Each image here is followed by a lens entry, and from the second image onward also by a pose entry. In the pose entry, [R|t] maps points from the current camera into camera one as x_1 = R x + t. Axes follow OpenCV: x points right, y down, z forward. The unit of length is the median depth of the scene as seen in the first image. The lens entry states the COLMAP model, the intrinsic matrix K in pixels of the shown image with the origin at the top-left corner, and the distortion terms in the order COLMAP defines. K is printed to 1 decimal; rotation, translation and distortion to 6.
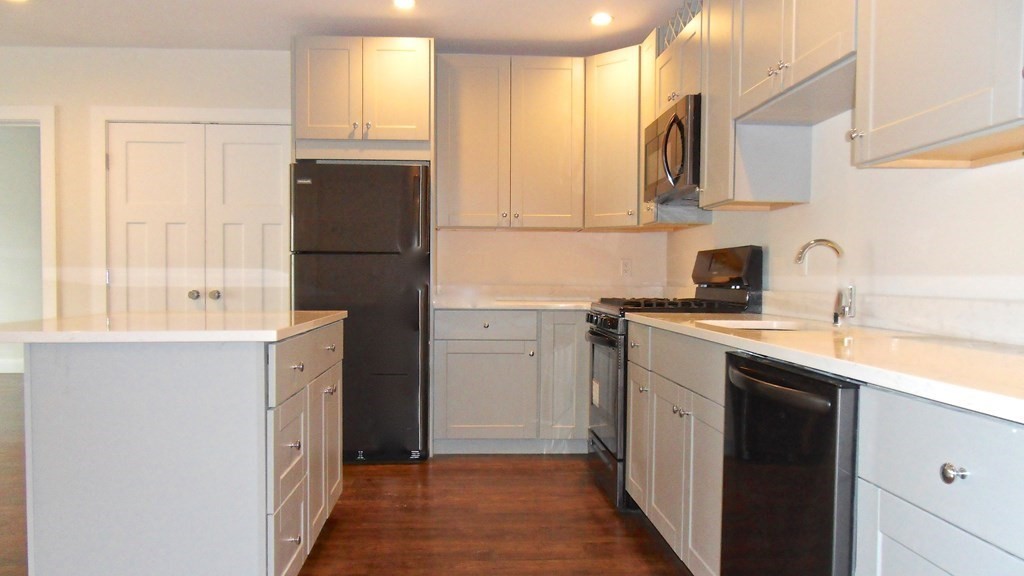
lens RADIAL K [[742.1, 0, 512.0], [0, 742.1, 288.0], [0, 0, 1]] dist [-0.006577, 0.000575]
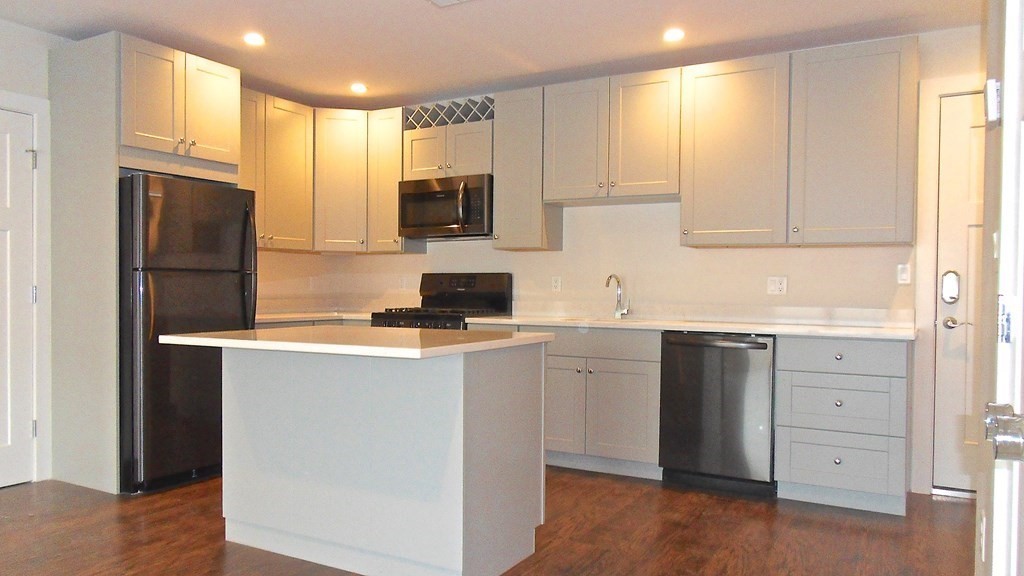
lens RADIAL K [[742.1, 0, 512.0], [0, 742.1, 288.0], [0, 0, 1]] dist [-0.006577, 0.000575]
pose [[0.549397, -0.003642, 0.835553, -0.790627], [0.008933, 0.999959, -0.001515, -0.018139], [-0.835514, 0.008296, 0.549407, 0.091582]]
